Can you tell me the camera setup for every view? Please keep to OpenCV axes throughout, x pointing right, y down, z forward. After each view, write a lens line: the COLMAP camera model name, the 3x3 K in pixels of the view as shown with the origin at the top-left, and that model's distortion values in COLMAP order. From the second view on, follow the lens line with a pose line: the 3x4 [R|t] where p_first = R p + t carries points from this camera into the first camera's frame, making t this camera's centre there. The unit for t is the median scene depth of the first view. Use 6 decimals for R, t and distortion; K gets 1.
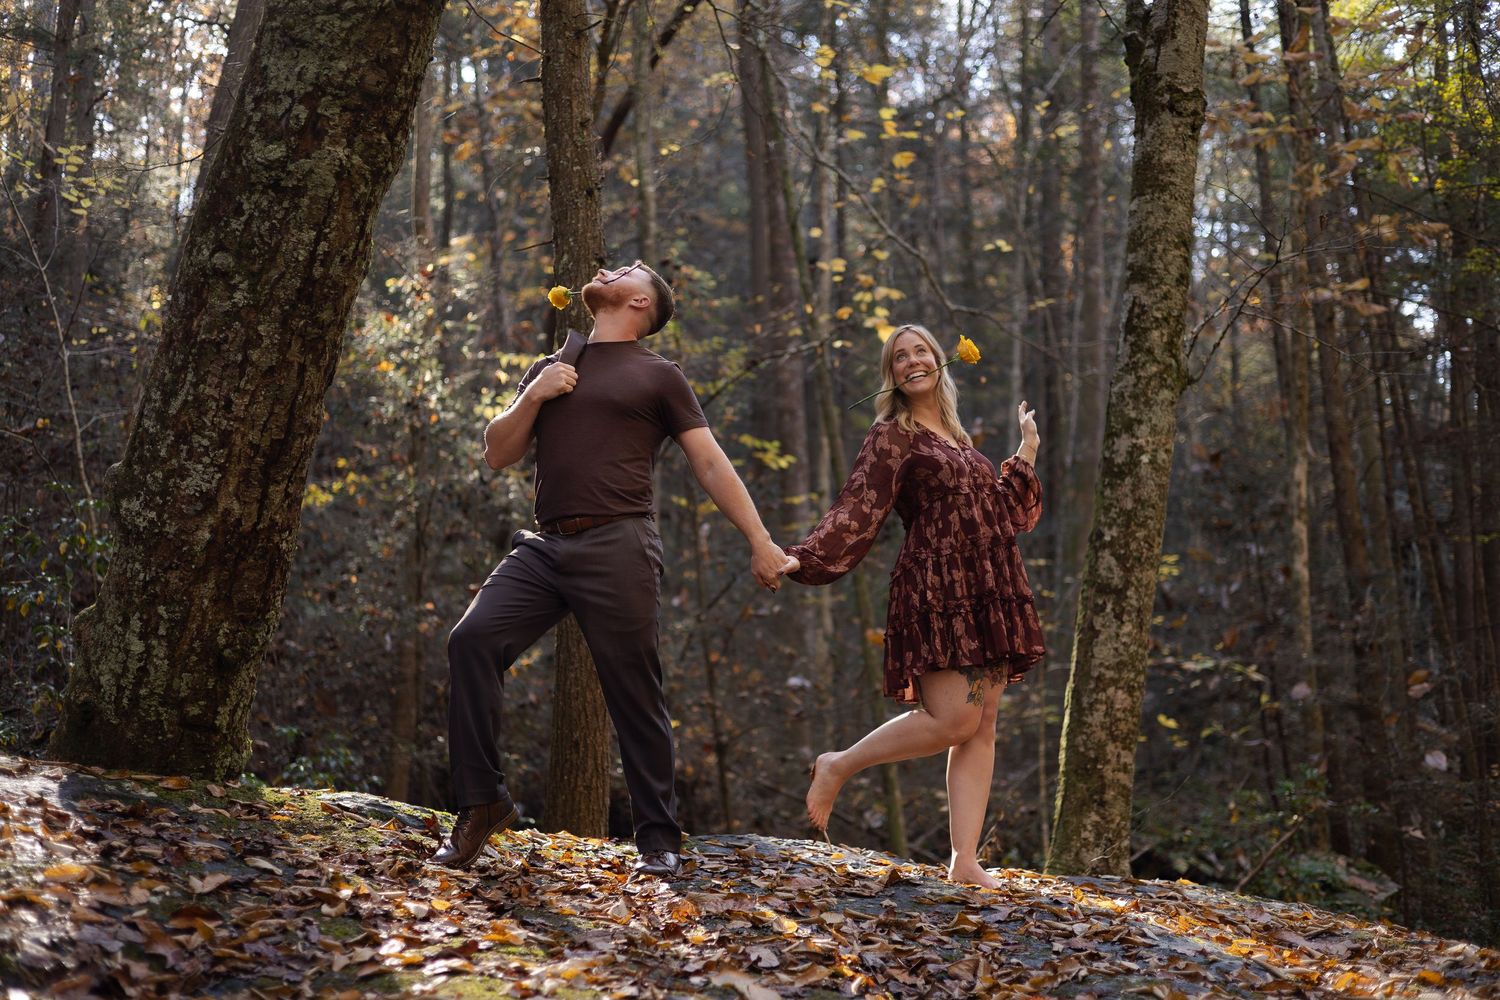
lens RADIAL K [[2096.8, 0, 754.7], [0, 2096.8, 503.2], [0, 0, 1]] dist [0.017290, 0.000000]
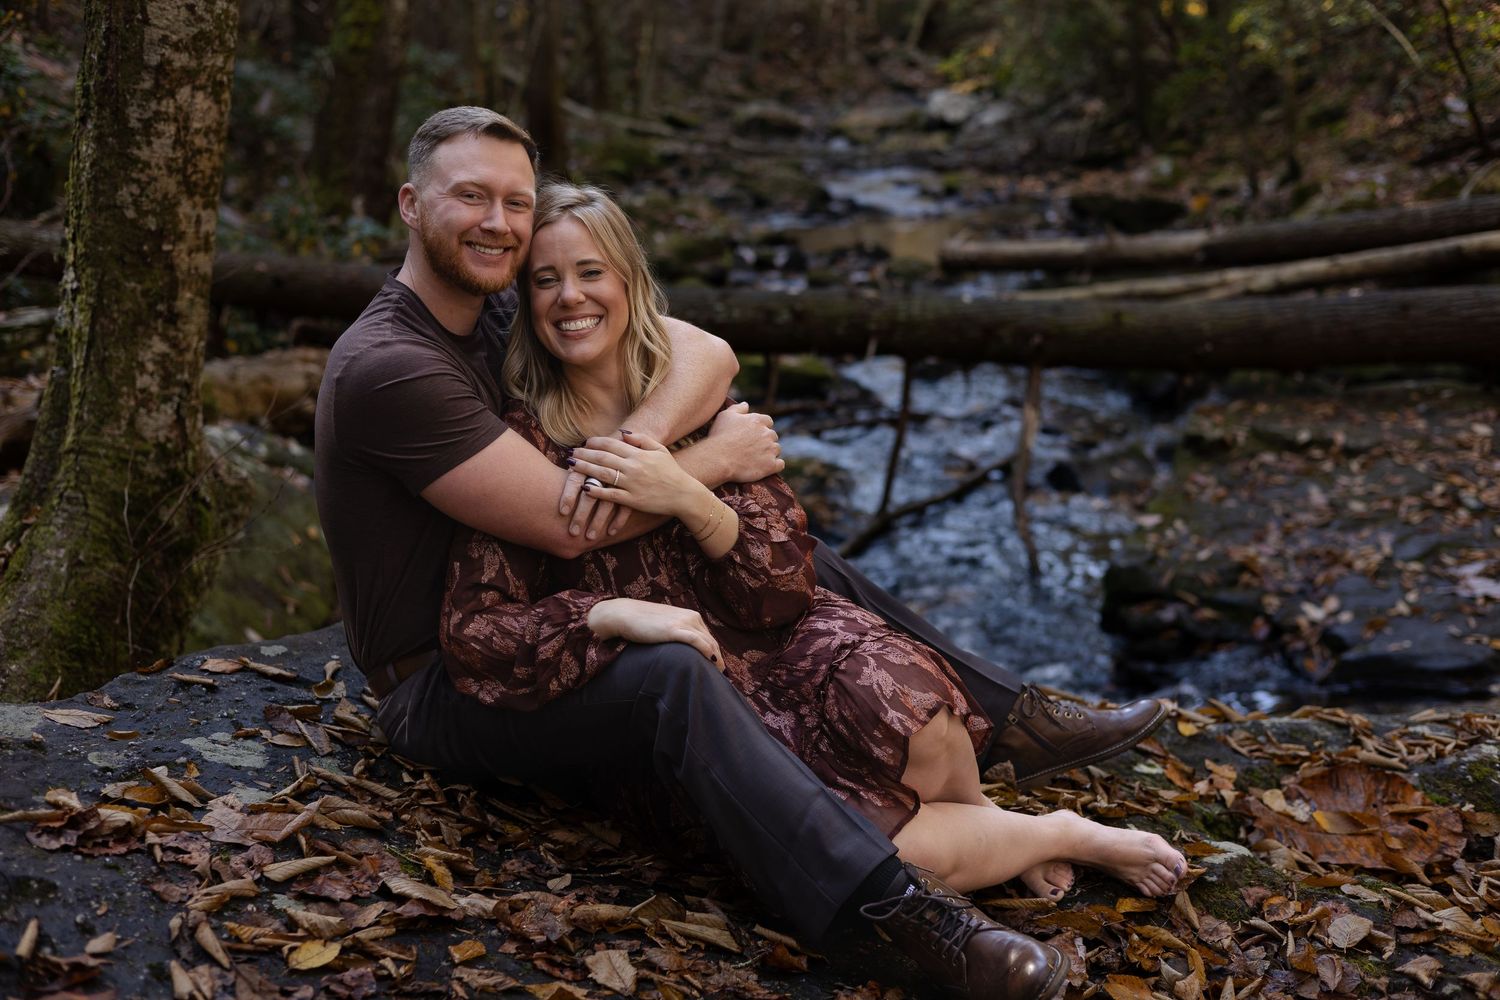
lens RADIAL K [[2096.8, 0, 792.3], [0, 2096.8, 496.7], [0, 0, 1]] dist [0.017290, 0.000000]
pose [[0.771227, -0.127428, 0.623675, -0.043843], [-0.149140, 0.916318, 0.371644, -0.030947], [-0.618842, -0.379637, 0.687685, 0.521431]]
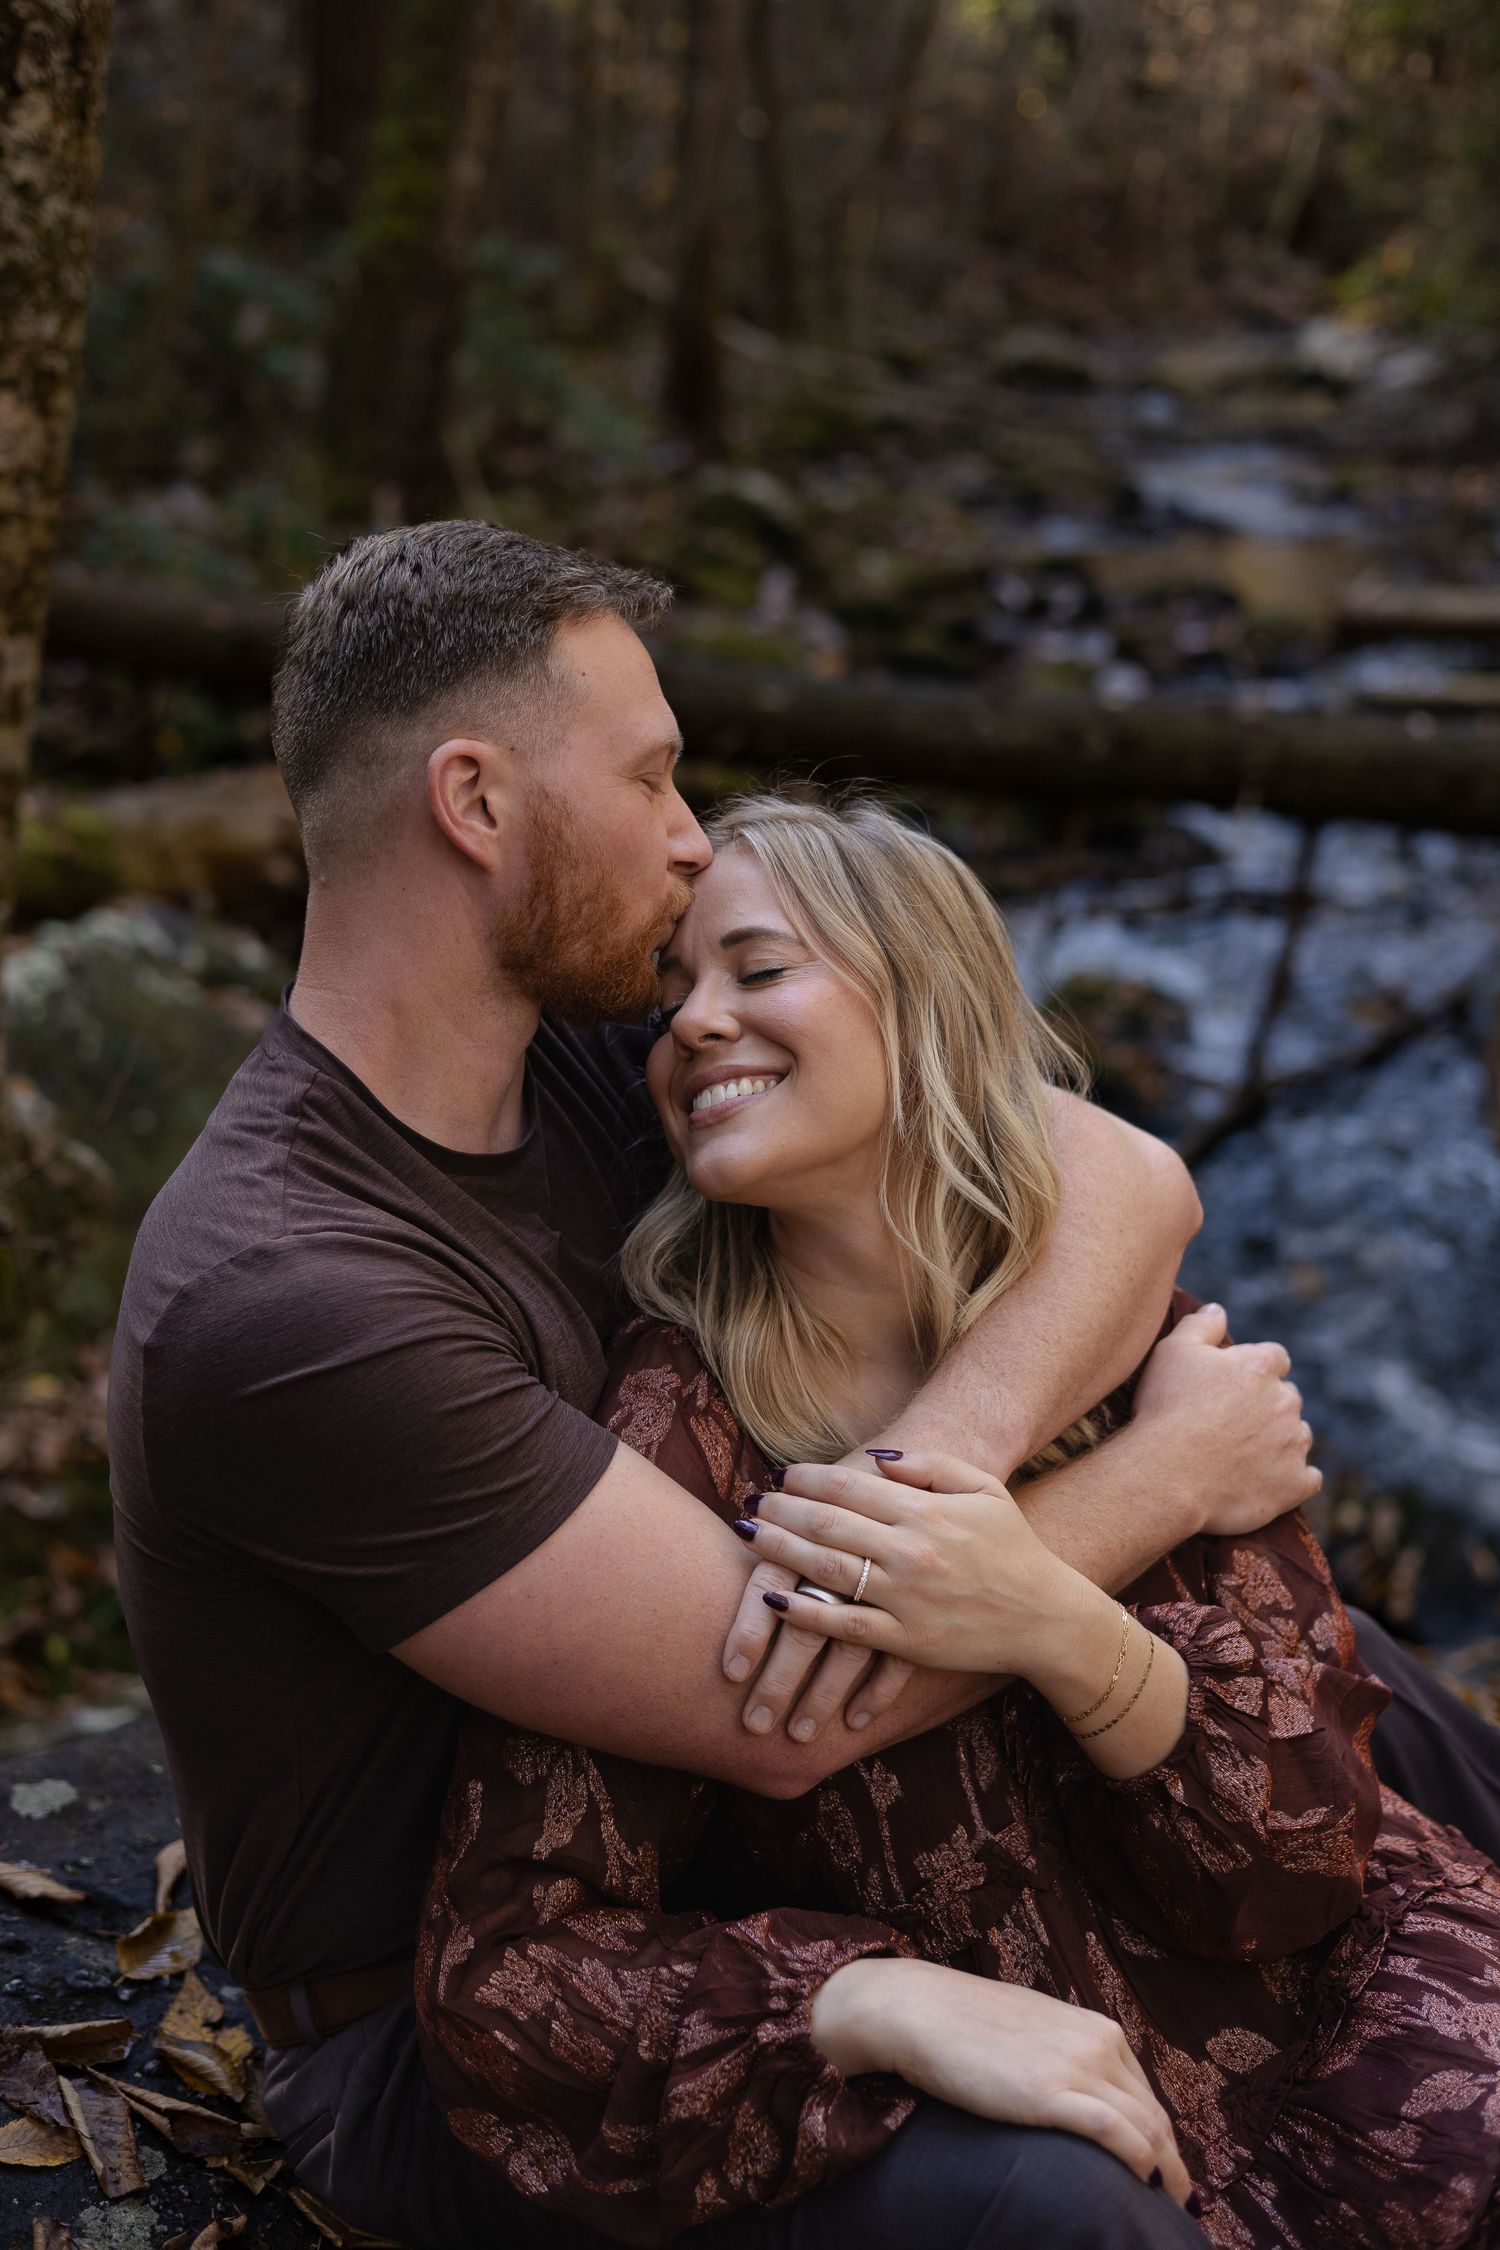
lens RADIAL K [[3145.1, 0, 758.5], [0, 3145.1, 1165.7], [0, 0, 1]] dist [0.017290, 0.000000]
pose [[0.828101, -0.131462, 0.544946, 0.036615], [-0.159172, 0.876960, 0.453436, -0.010855], [-0.537506, -0.462232, 0.705287, 0.651853]]
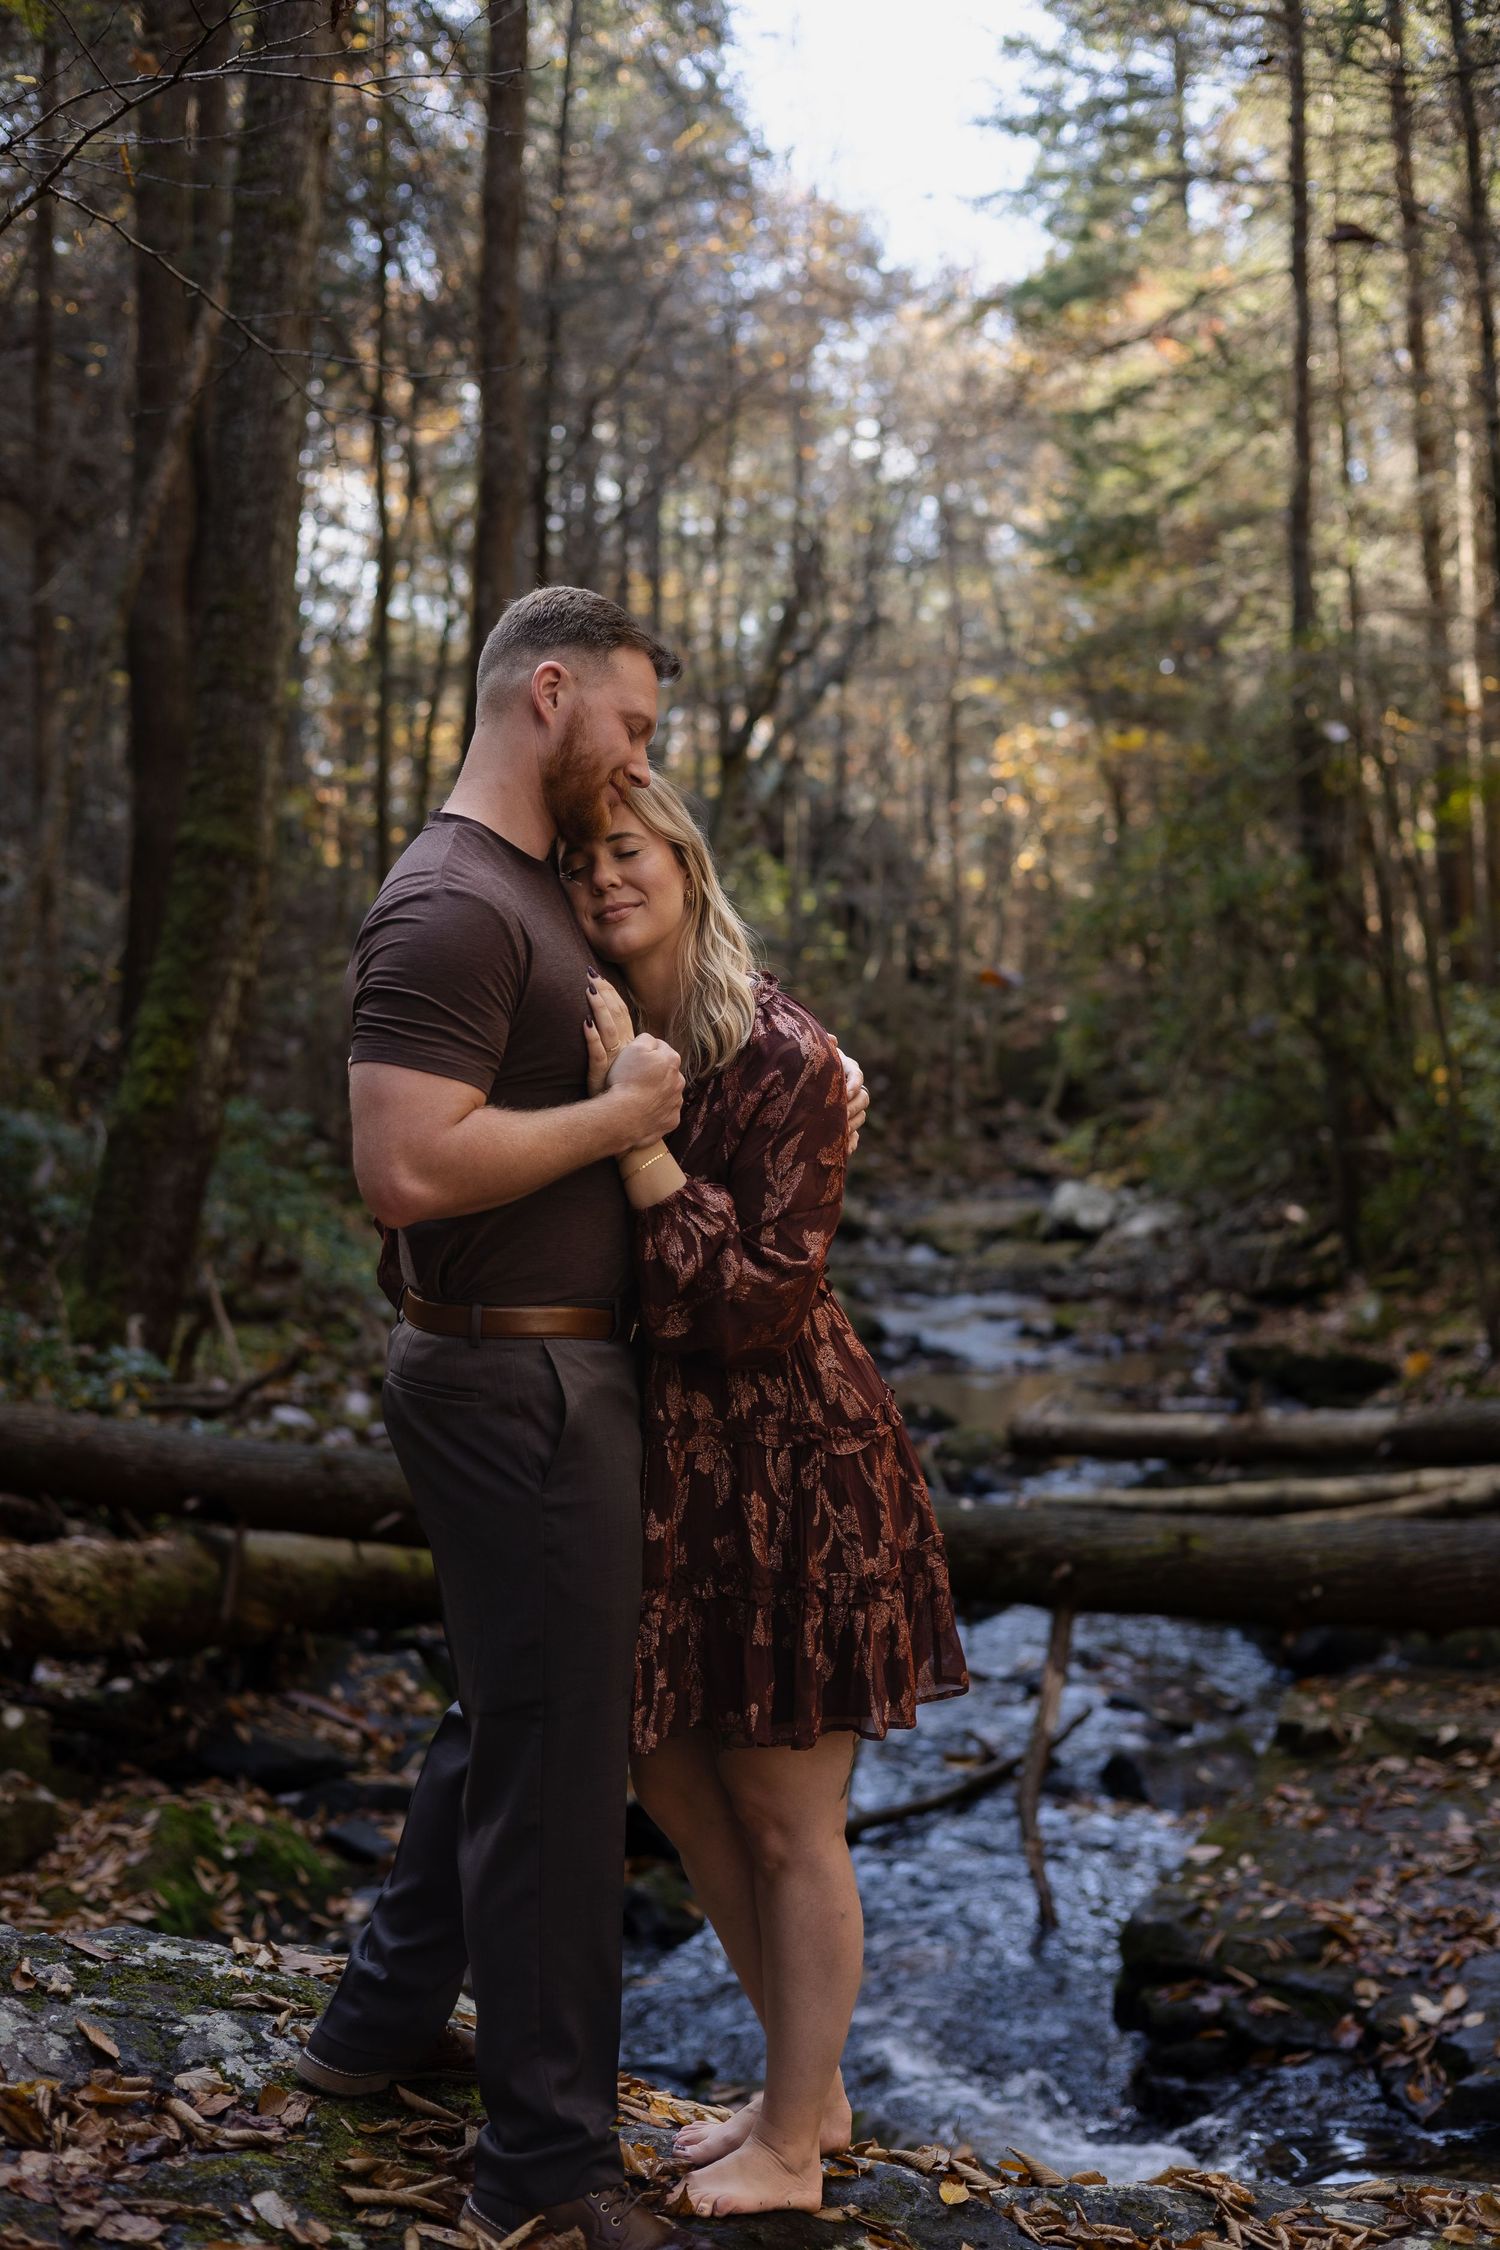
lens RADIAL K [[3145.1, 0, 803.3], [0, 3145.1, 1126.6], [0, 0, 1]] dist [0.017290, 0.000000]
pose [[0.790882, 0.029110, 0.611276, -0.003589], [-0.177964, 0.966639, 0.184221, -0.059933], [-0.585521, -0.254482, 0.769678, 0.460444]]
